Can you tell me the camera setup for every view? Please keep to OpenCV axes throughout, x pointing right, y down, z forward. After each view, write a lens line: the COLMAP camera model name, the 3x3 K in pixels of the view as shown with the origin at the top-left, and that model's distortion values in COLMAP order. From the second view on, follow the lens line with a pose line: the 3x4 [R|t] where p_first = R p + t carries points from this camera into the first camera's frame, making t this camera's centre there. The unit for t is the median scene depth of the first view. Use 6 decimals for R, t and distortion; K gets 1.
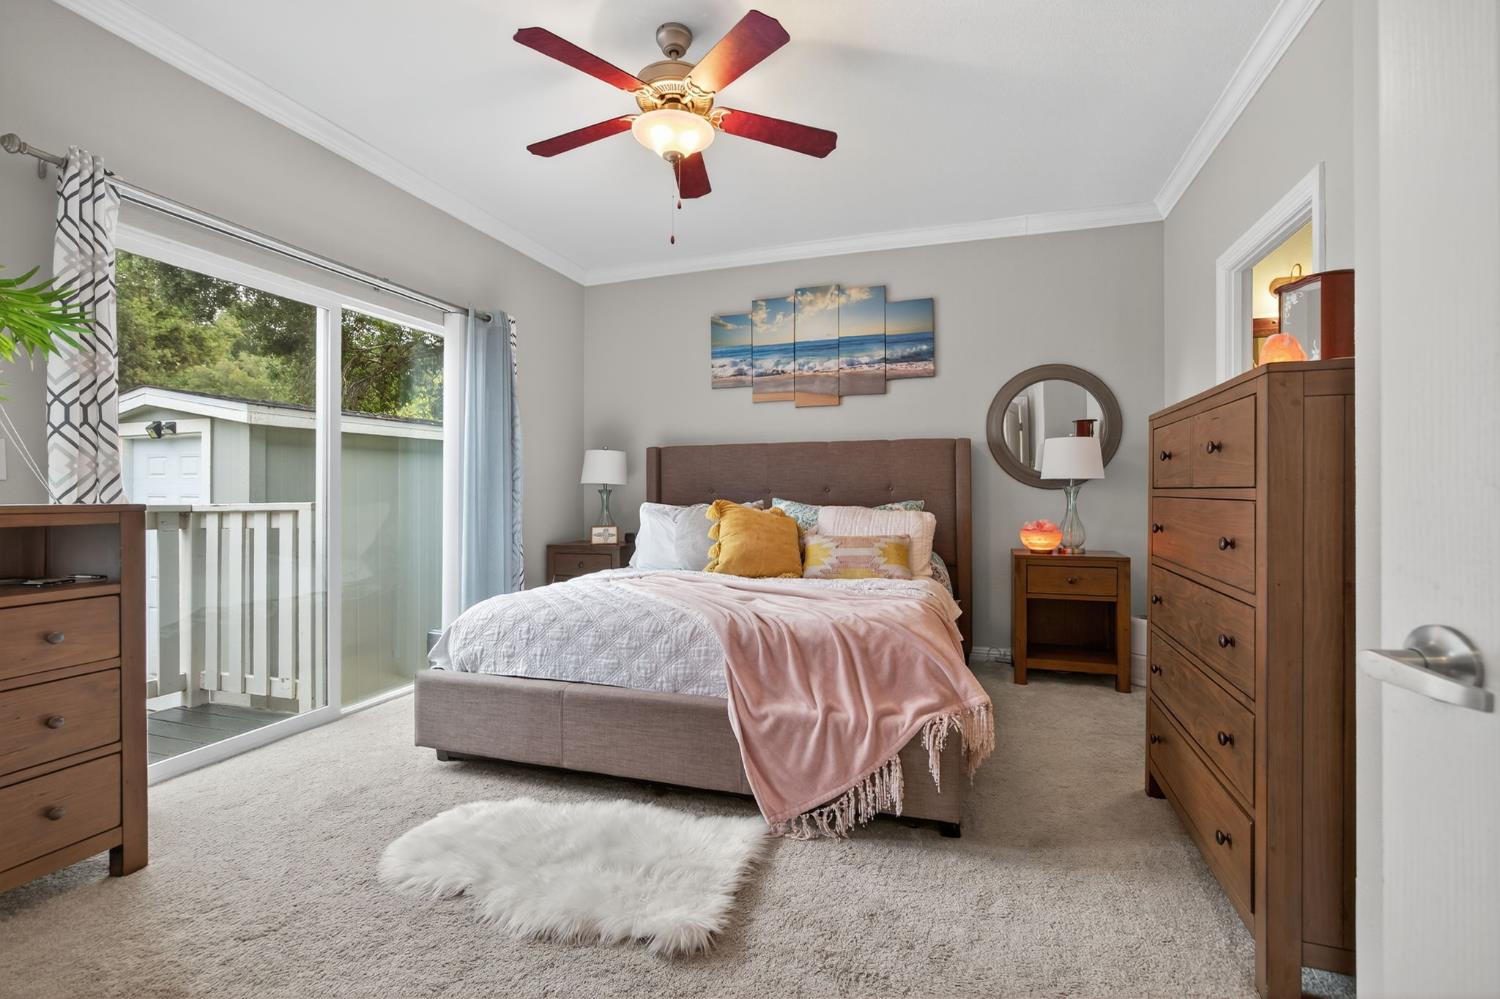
lens RADIAL K [[733.3, 0, 743.5], [0, 733.3, 511.6], [0, 0, 1]] dist [-0.003420, -0.000014]
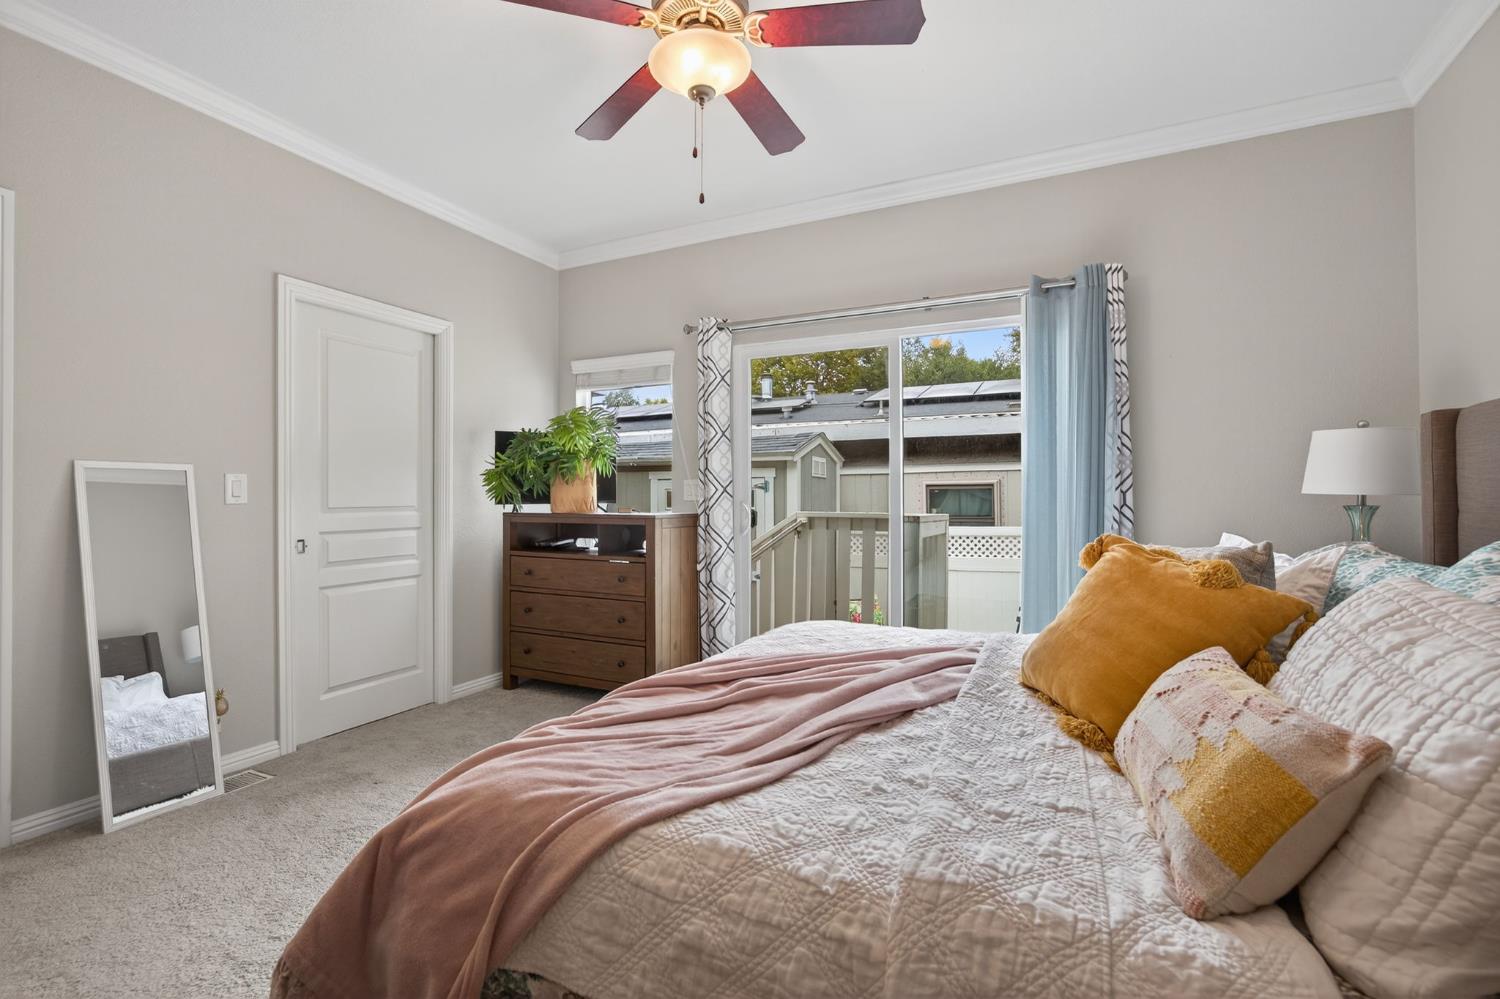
lens RADIAL K [[733.3, 0, 743.5], [0, 733.3, 511.6], [0, 0, 1]] dist [-0.003420, -0.000014]
pose [[-0.123232, 0.007484, -0.992350, 0.440709], [-0.033460, 0.999372, 0.011693, -0.019858], [0.991814, 0.034645, -0.122904, 0.738121]]
